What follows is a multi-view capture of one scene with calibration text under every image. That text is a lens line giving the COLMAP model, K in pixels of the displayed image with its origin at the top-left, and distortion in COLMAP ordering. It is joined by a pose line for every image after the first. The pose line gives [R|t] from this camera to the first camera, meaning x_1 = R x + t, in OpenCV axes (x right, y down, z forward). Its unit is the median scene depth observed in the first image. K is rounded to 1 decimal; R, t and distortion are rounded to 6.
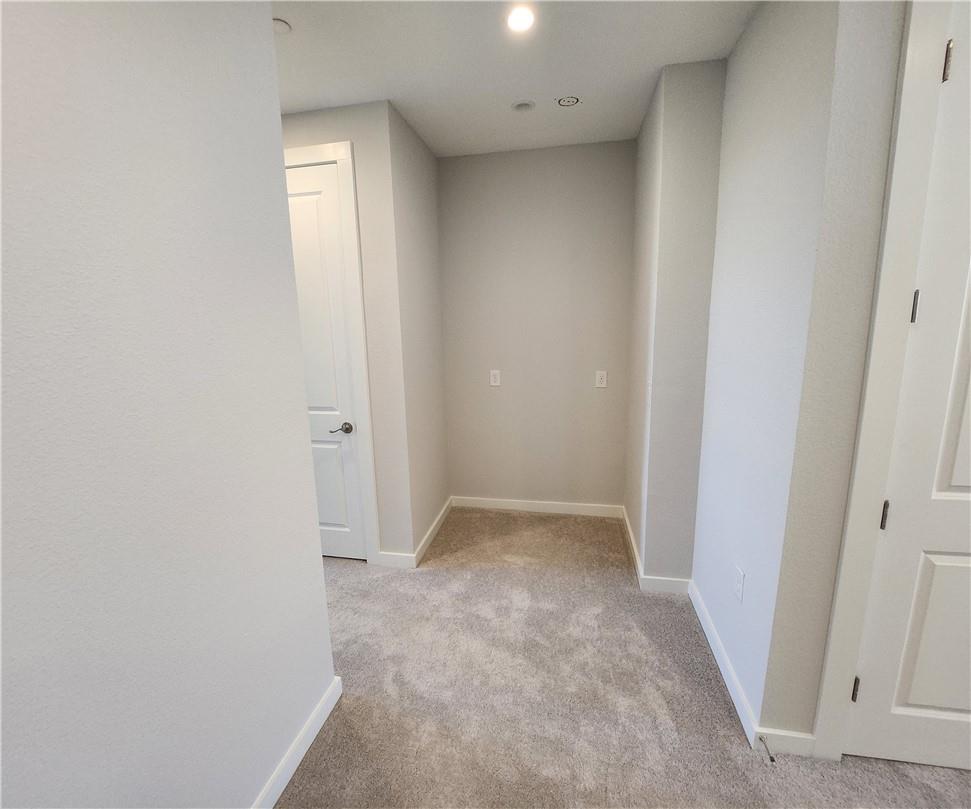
lens RADIAL K [[434.2, 0, 483.4], [0, 434.2, 395.9], [0, 0, 1]] dist [-0.017287, 0.001602]
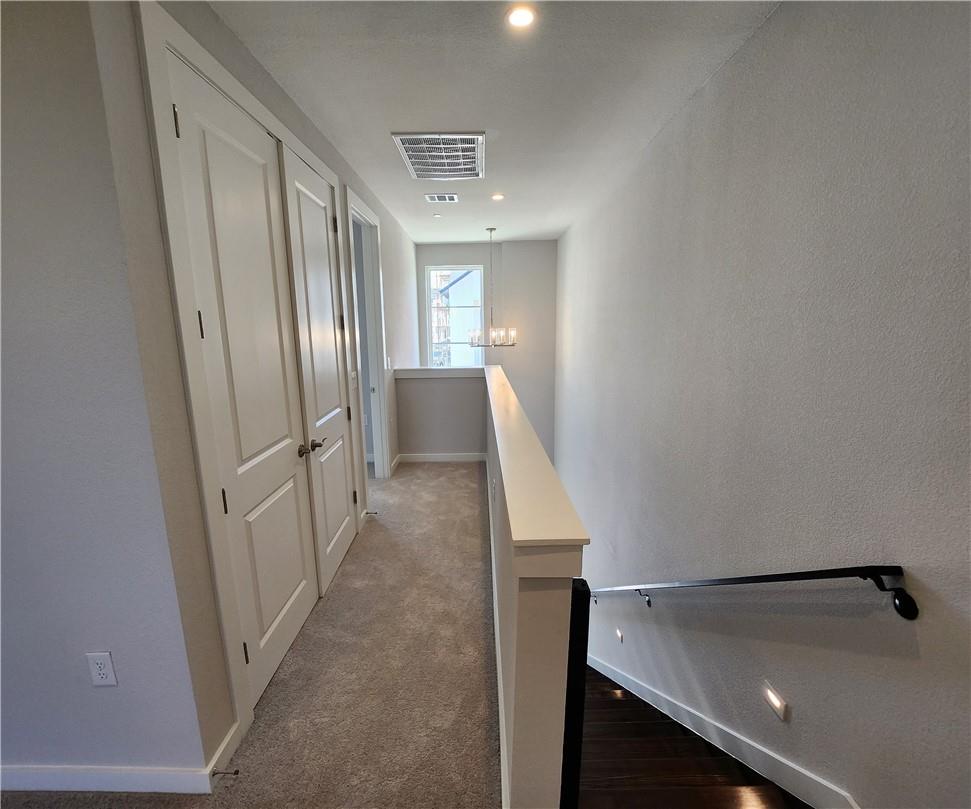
lens RADIAL K [[434.2, 0, 480.3], [0, 434.2, 398.8], [0, 0, 1]] dist [-0.017287, 0.001602]
pose [[-0.196077, -0.144662, 0.969859, -0.288975], [0.198669, 0.962686, 0.183757, -0.064638], [-0.960252, 0.228712, -0.160020, 0.426585]]
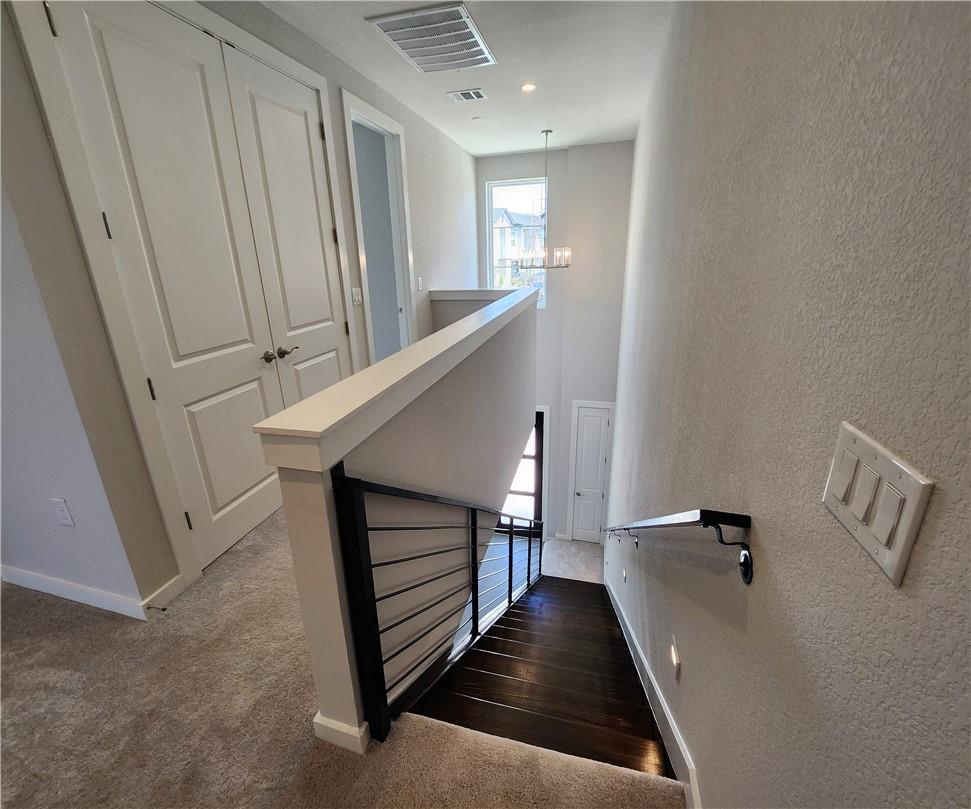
lens RADIAL K [[434.2, 0, 480.7], [0, 434.2, 399.1], [0, 0, 1]] dist [-0.017287, 0.001602]
pose [[0.064697, -0.292908, 0.953949, -0.264493], [0.211407, 0.938277, 0.273758, 0.149612], [-0.975255, 0.183960, 0.122627, -0.148108]]
